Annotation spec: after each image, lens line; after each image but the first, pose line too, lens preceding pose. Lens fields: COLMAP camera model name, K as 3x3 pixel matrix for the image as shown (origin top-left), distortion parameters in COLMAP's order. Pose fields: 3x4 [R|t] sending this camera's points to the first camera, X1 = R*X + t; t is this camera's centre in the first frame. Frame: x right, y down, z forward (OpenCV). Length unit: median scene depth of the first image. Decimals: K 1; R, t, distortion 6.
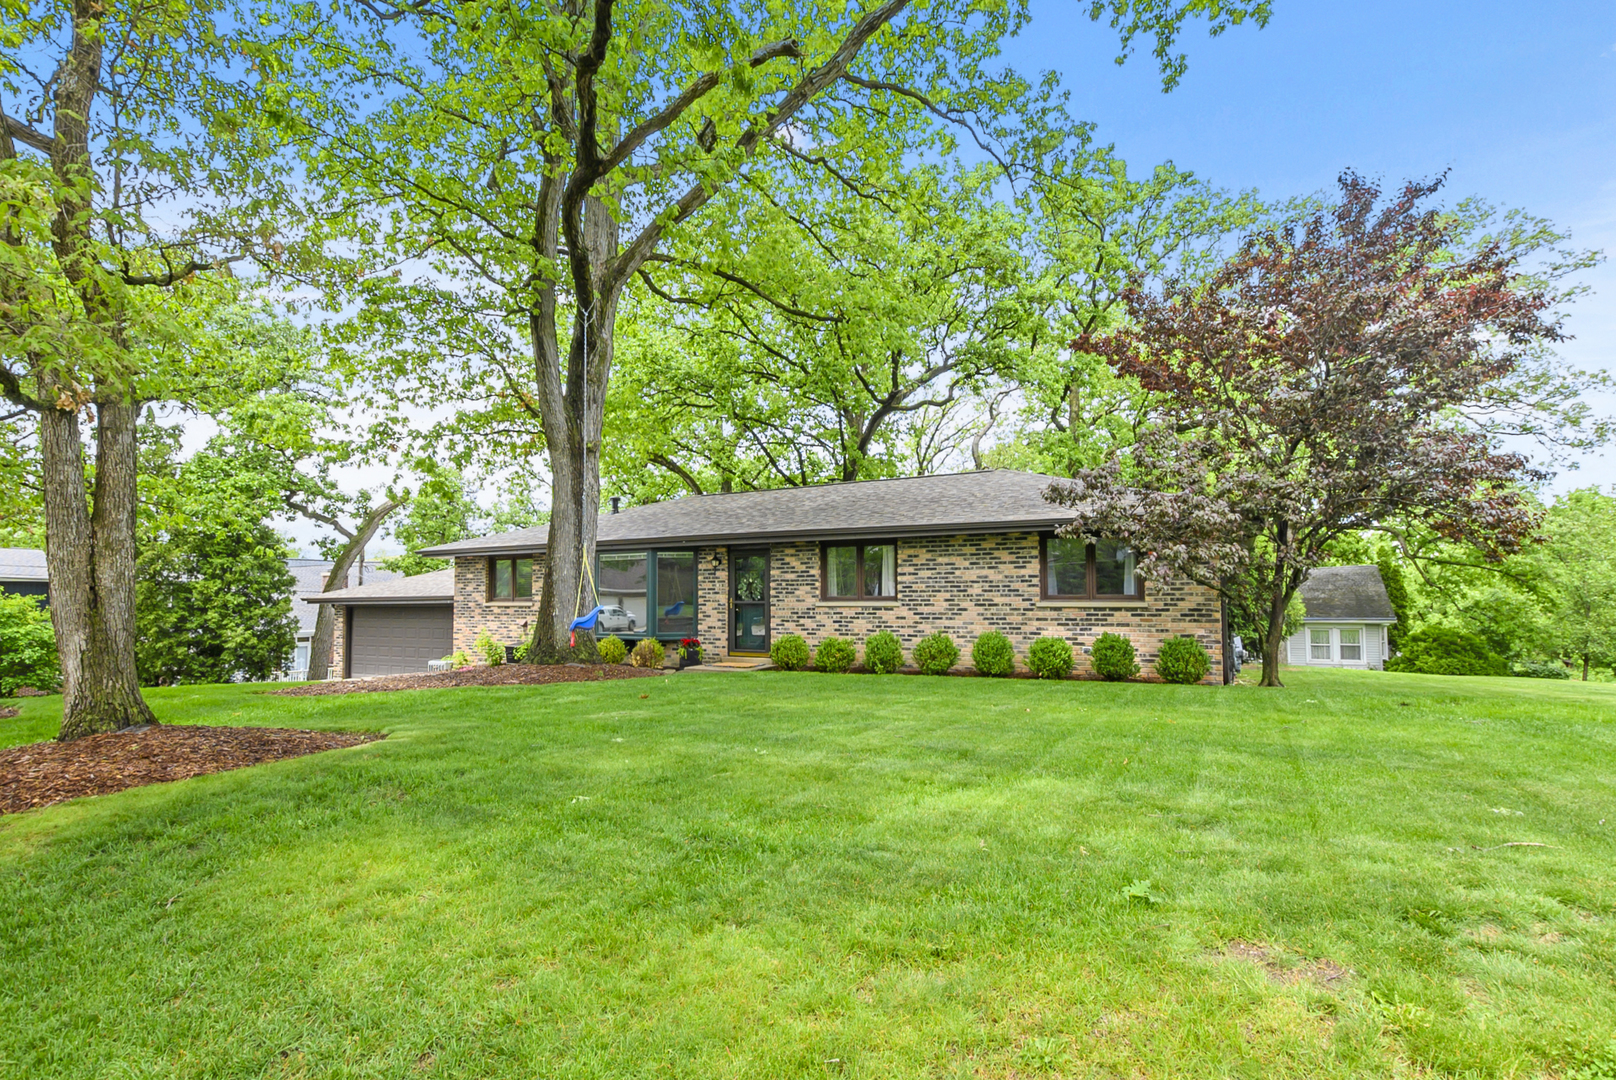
lens RADIAL K [[772.9, 0, 816.0], [0, 772.9, 549.7], [0, 0, 1]] dist [0.005200, 0.000261]
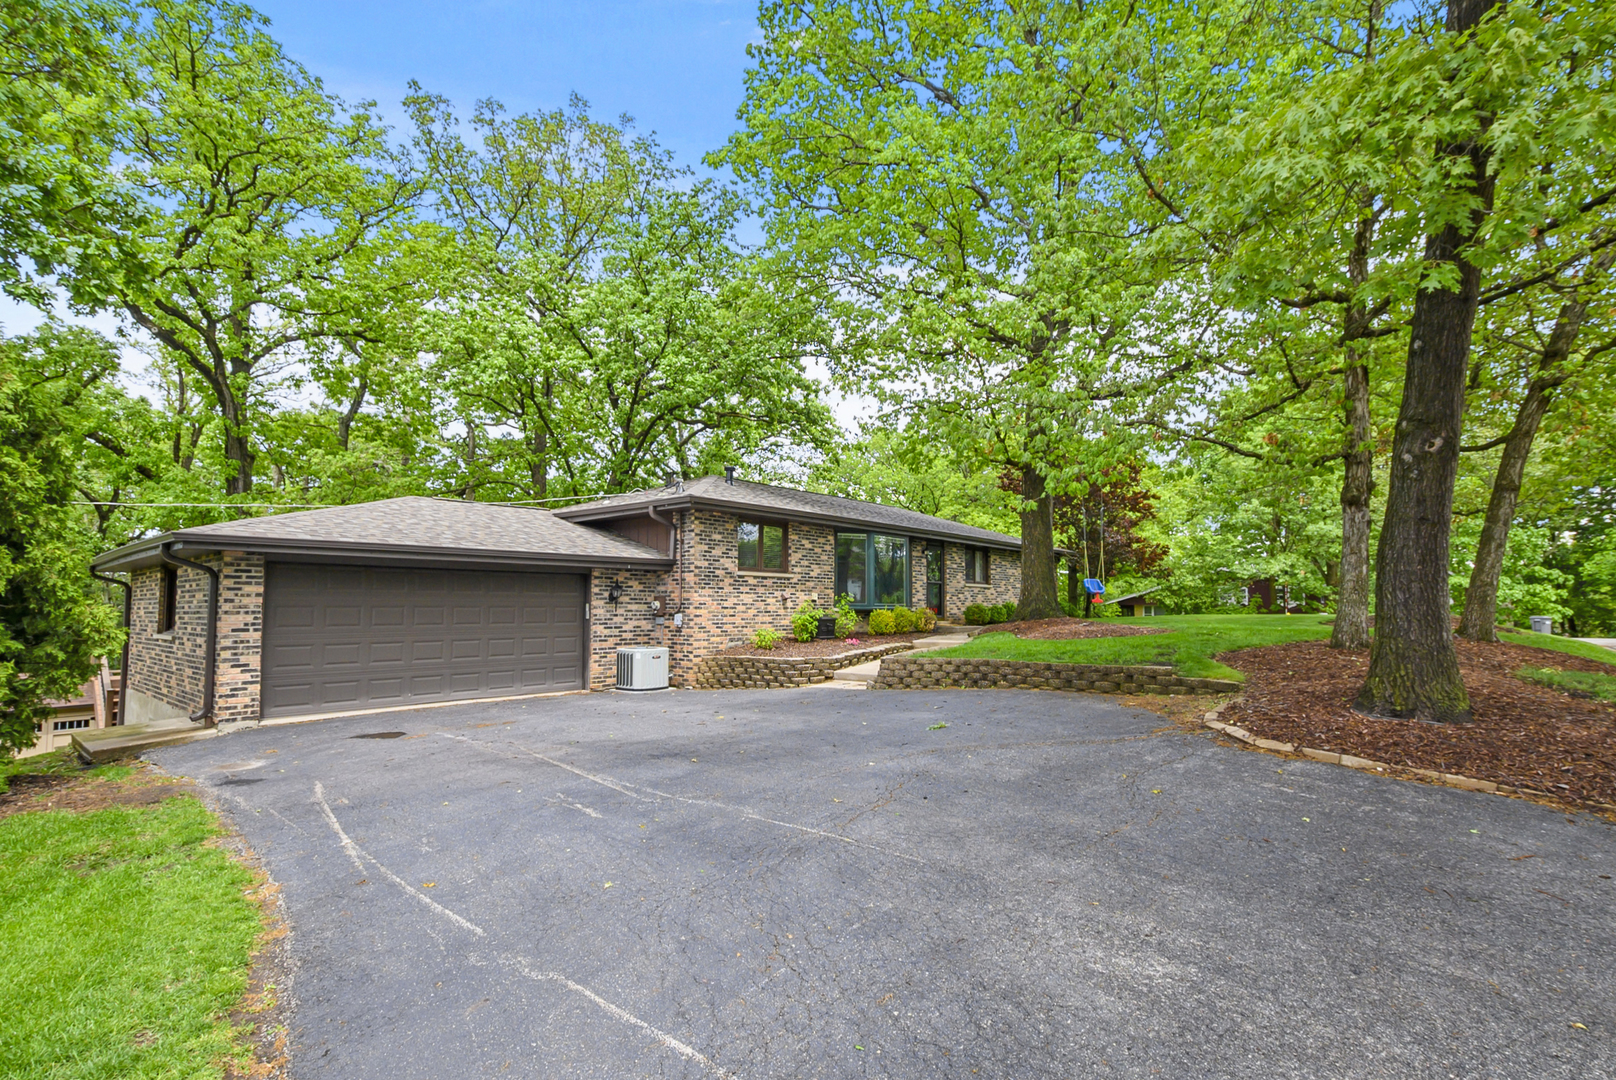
lens RADIAL K [[772.9, 0, 820.2], [0, 772.9, 557.7], [0, 0, 1]] dist [0.005200, 0.000261]
pose [[0.211738, 0.068610, 0.974915, -1.589338], [-0.067550, 0.996175, -0.055435, 0.122038], [-0.974989, -0.054118, 0.215563, 0.953245]]
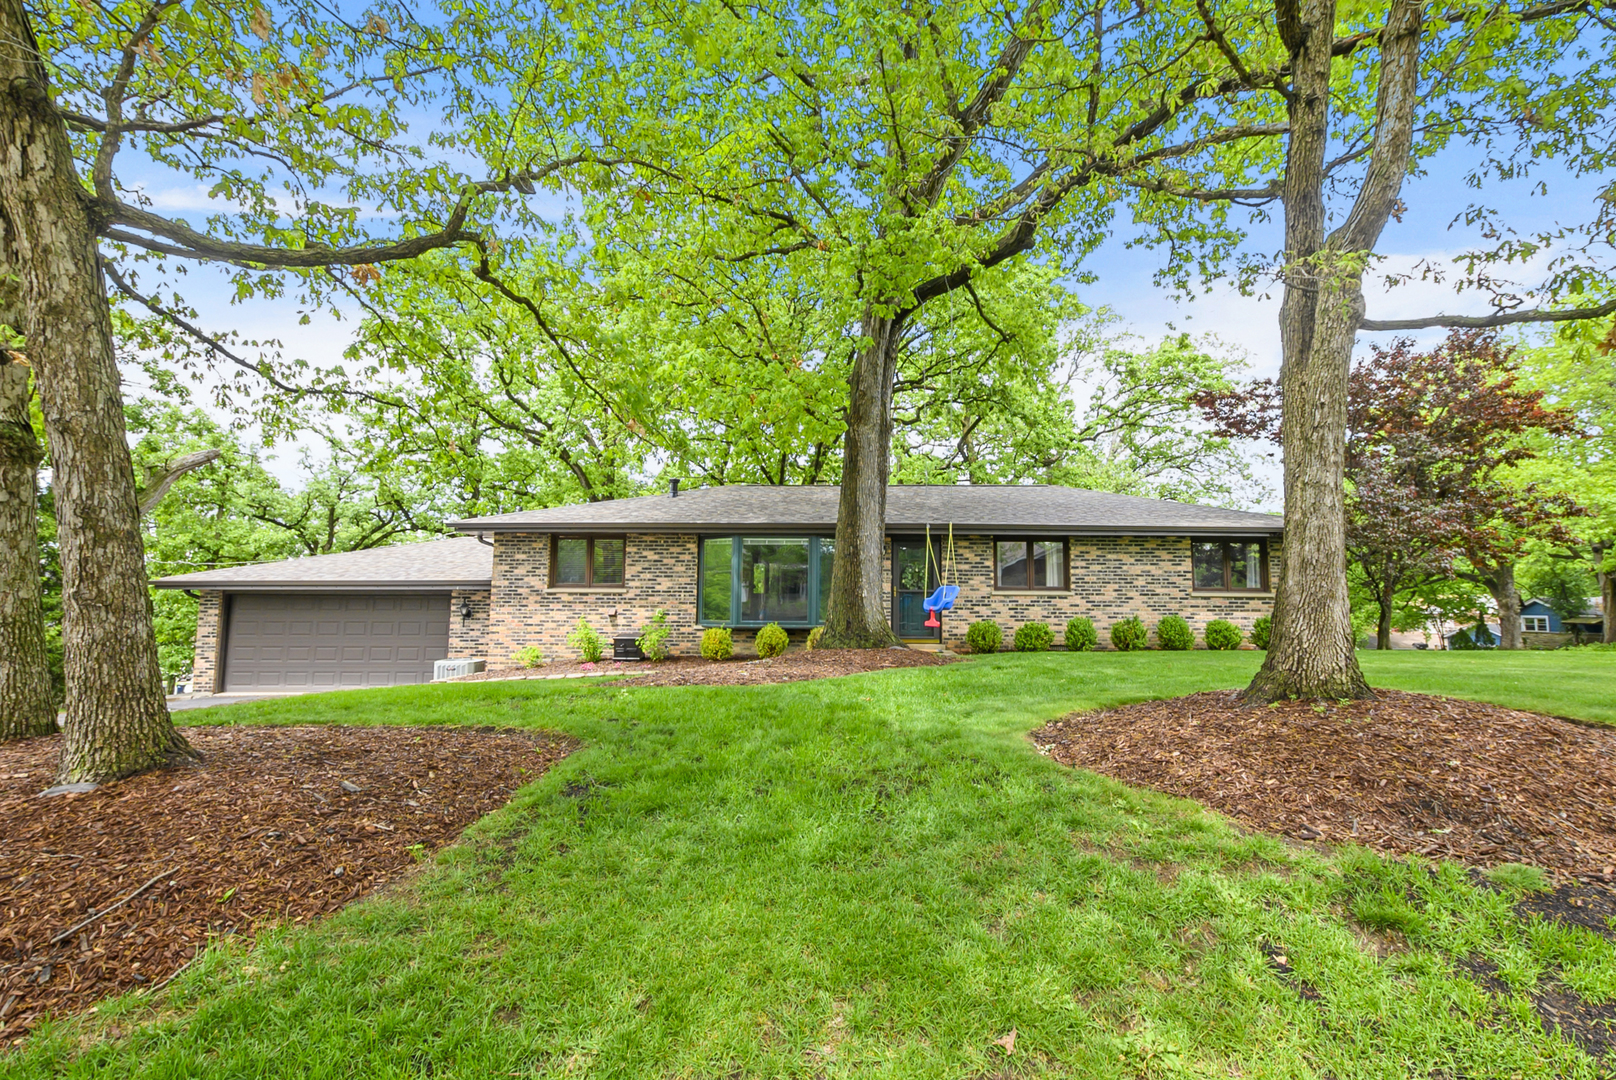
lens RADIAL K [[717.7, 0, 815.8], [0, 717.7, 532.9], [0, 0, 1]] dist [0.010367, -0.004479]
pose [[0.885529, 0.054825, 0.461339, -0.692667], [-0.038599, 0.998262, -0.044543, 0.040467], [-0.462979, 0.021636, 0.886105, 0.215476]]
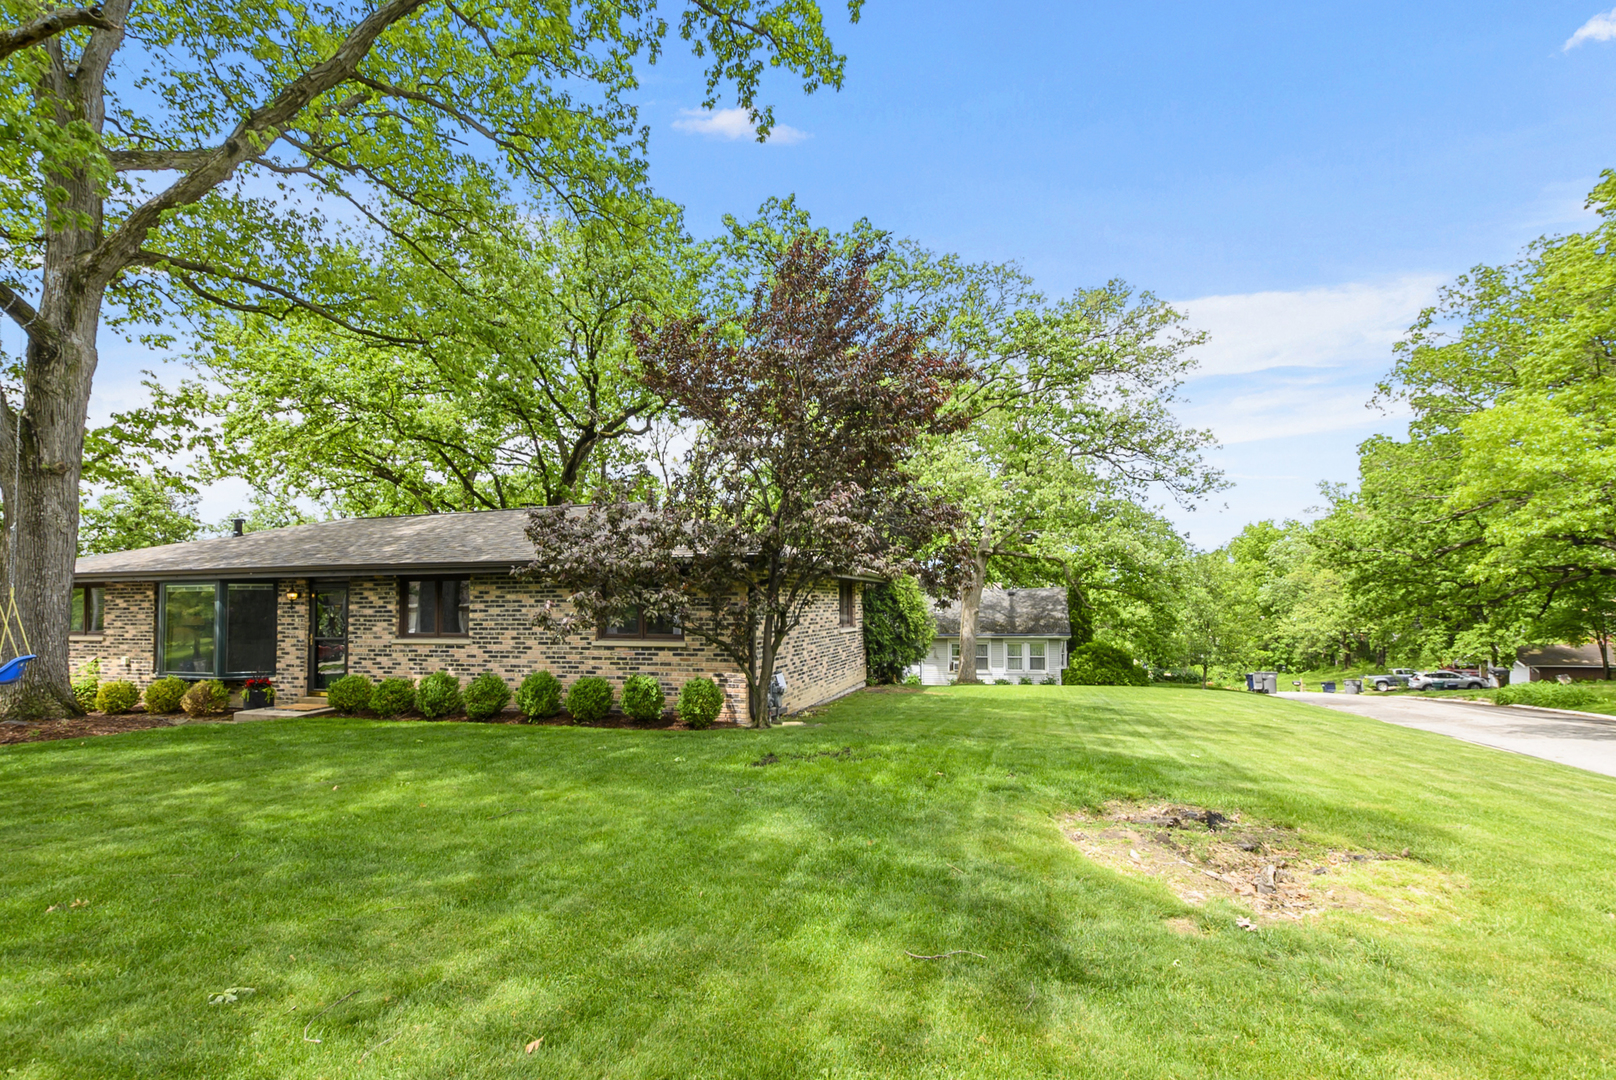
lens RADIAL K [[717.7, 0, 811.9], [0, 717.7, 581.0], [0, 0, 1]] dist [0.010367, -0.004479]
pose [[0.979616, 0.005693, 0.200797, 0.327656], [-0.010777, 0.999648, 0.024234, -0.030714], [-0.200589, -0.025904, 0.979333, 0.033221]]
